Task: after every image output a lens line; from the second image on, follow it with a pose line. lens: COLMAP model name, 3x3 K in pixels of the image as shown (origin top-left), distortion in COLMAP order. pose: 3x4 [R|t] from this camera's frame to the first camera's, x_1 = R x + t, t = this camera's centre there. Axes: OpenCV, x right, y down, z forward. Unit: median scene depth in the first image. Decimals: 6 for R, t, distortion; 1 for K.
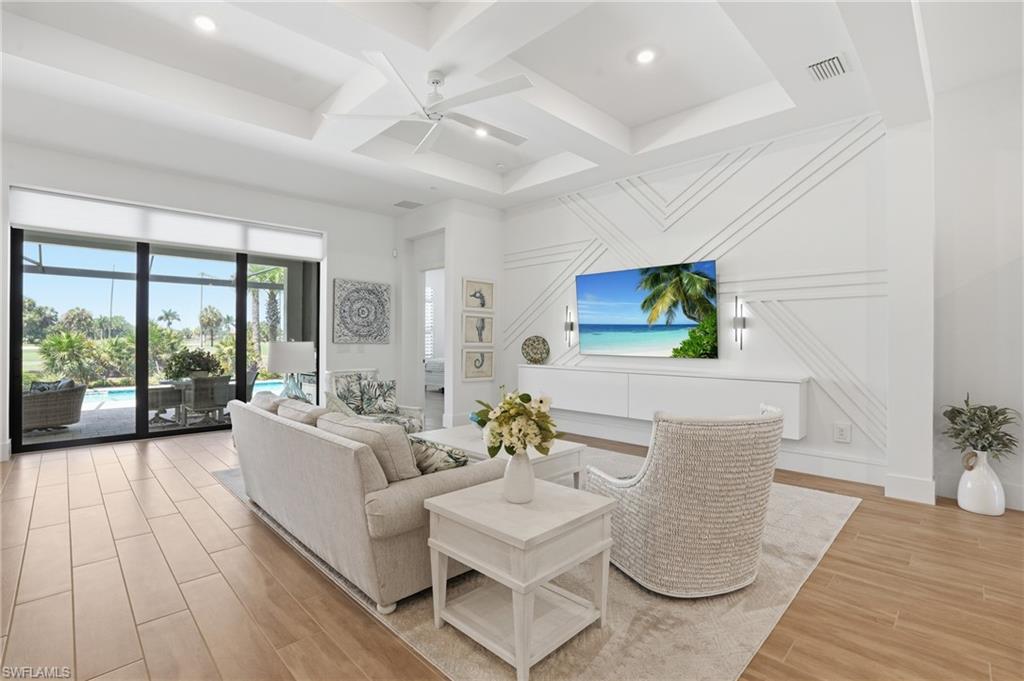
lens RADIAL K [[470.3, 0, 516.0], [0, 470.3, 340.8], [0, 0, 1]] dist [-0.051458, 0.010796]
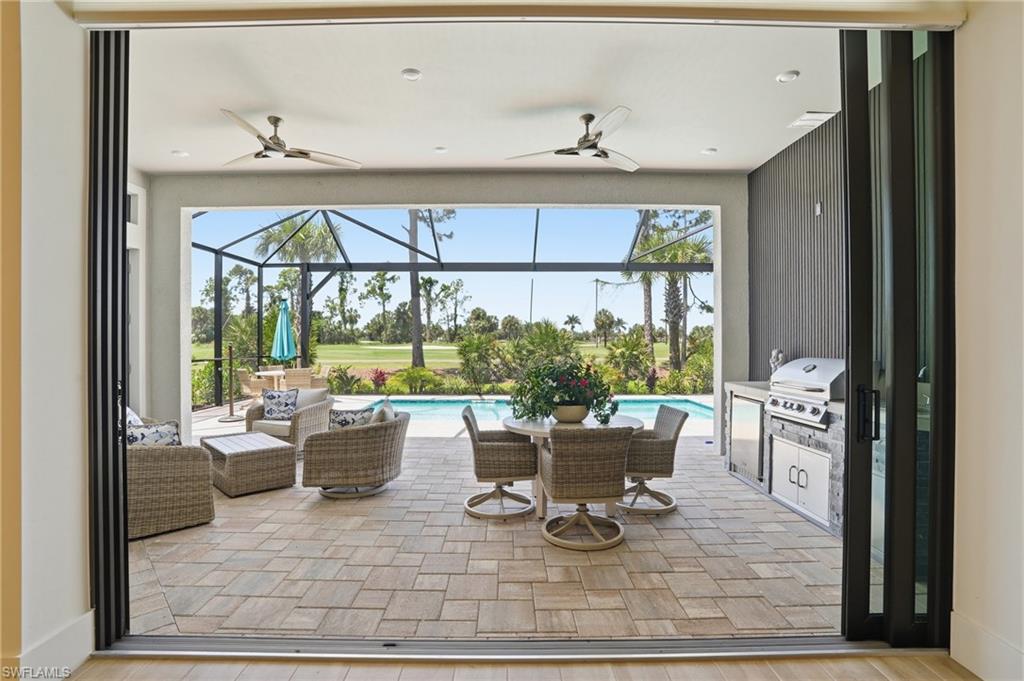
lens RADIAL K [[493.3, 0, 507.2], [0, 493.3, 339.5], [0, 0, 1]] dist [-0.058071, 0.016189]
pose [[0.710177, -0.004001, -0.704012, -0.433195], [0.000218, 0.999985, -0.005463, 0.000707], [0.704024, 0.003726, 0.710167, 0.679544]]
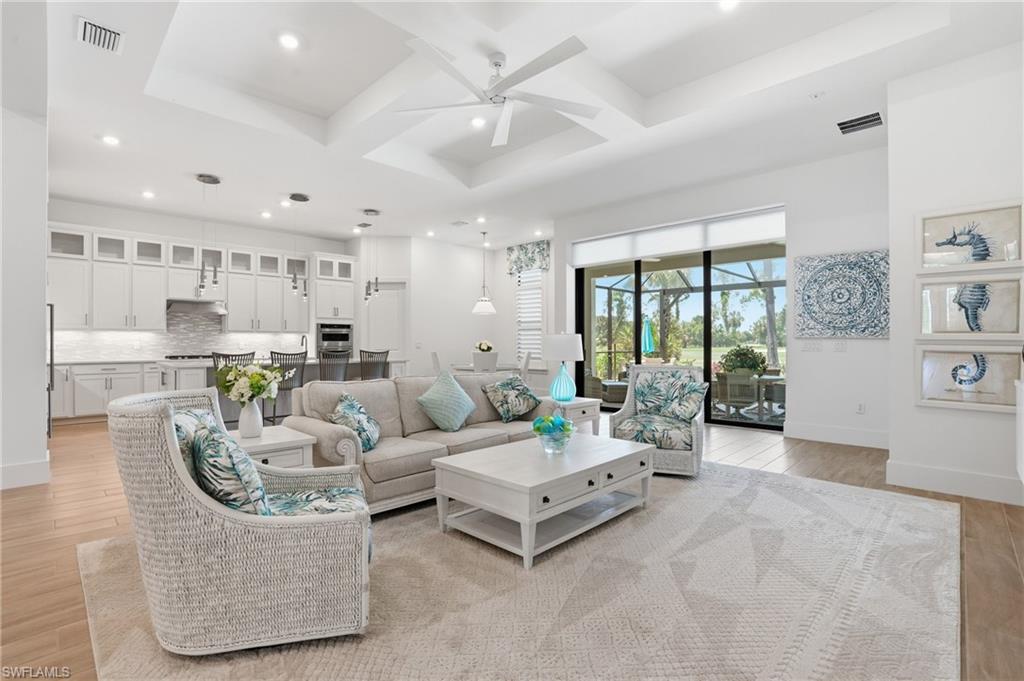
lens RADIAL K [[470.3, 0, 496.2], [0, 470.3, 337.1], [0, 0, 1]] dist [-0.051458, 0.010796]
pose [[-0.000928, -0.015689, -0.999876, 0.407315], [-0.004060, 0.999869, -0.015685, 0.017502], [0.999991, 0.004045, -0.000992, 0.505971]]
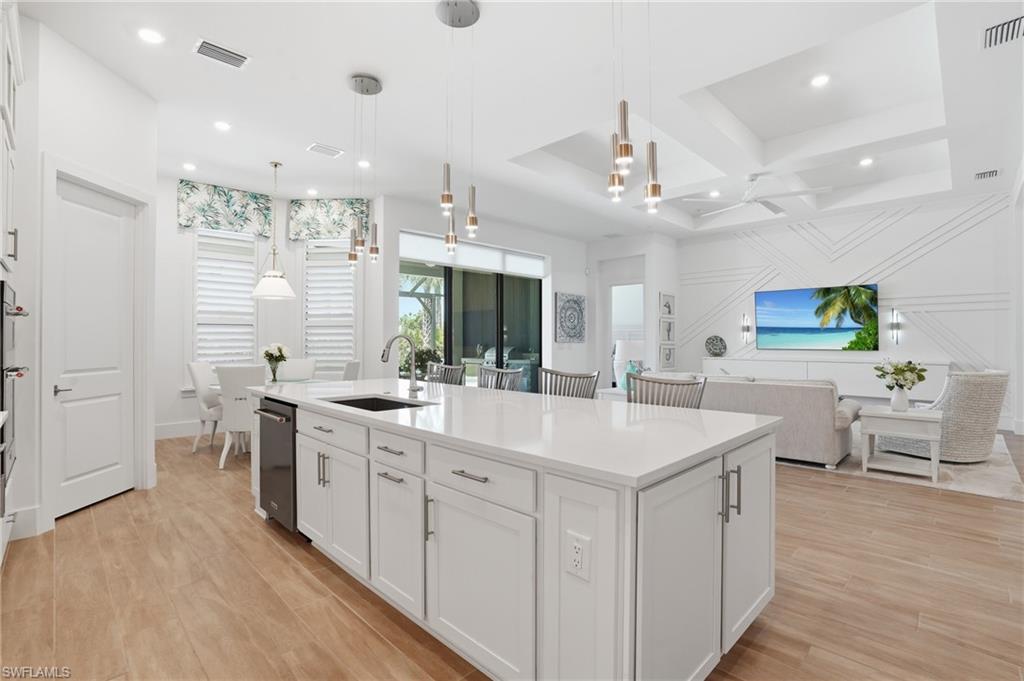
lens RADIAL K [[470.3, 0, 512.2], [0, 470.3, 339.2], [0, 0, 1]] dist [-0.051458, 0.010796]
pose [[0.999991, -0.002801, -0.003056, -0.523441], [0.002782, 0.999977, -0.006243, 0.005801], [0.003074, 0.006235, 0.999976, -0.323677]]
